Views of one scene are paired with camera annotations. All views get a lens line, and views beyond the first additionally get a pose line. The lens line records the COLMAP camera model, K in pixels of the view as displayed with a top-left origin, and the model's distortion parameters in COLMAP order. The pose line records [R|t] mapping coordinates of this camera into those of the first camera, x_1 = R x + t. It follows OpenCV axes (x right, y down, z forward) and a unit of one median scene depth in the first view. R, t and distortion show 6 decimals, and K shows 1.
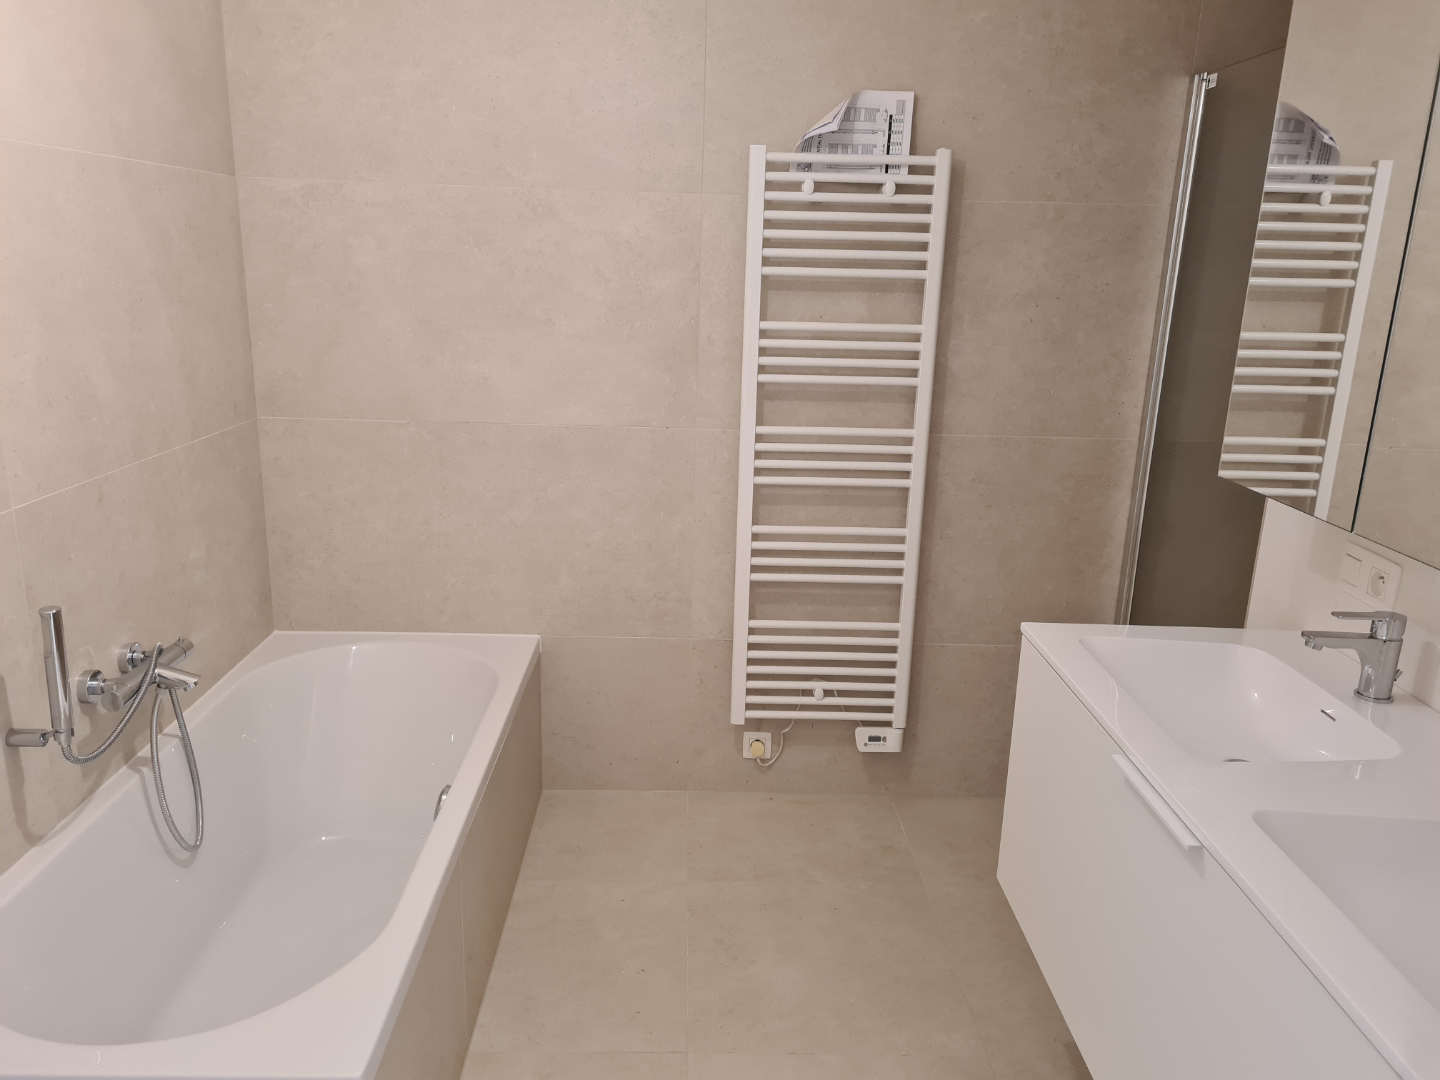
lens RADIAL K [[1093.4, 0, 707.5], [0, 1093.4, 547.8], [0, 0, 1]] dist [0.073968, -0.034212]
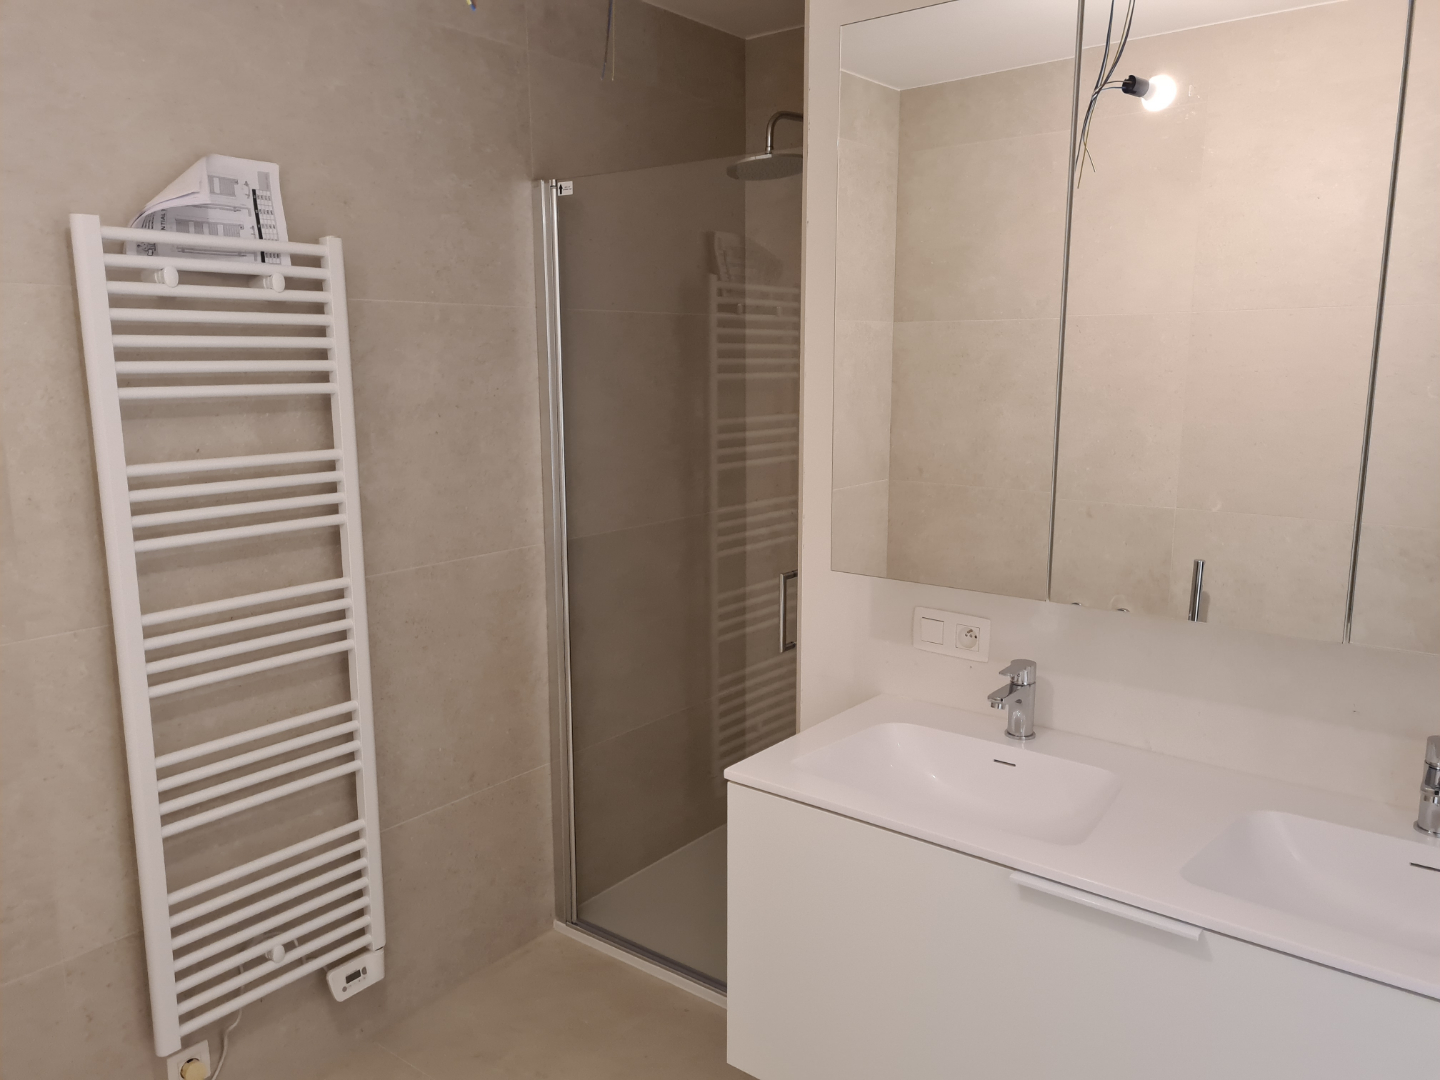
lens RADIAL K [[1093.4, 0, 707.5], [0, 1093.4, 547.8], [0, 0, 1]] dist [0.073968, -0.034212]
pose [[0.631446, -0.168041, 0.756993, -0.261134], [0.225177, 0.973905, 0.028361, -0.096641], [-0.742005, 0.152549, 0.652807, 0.291845]]
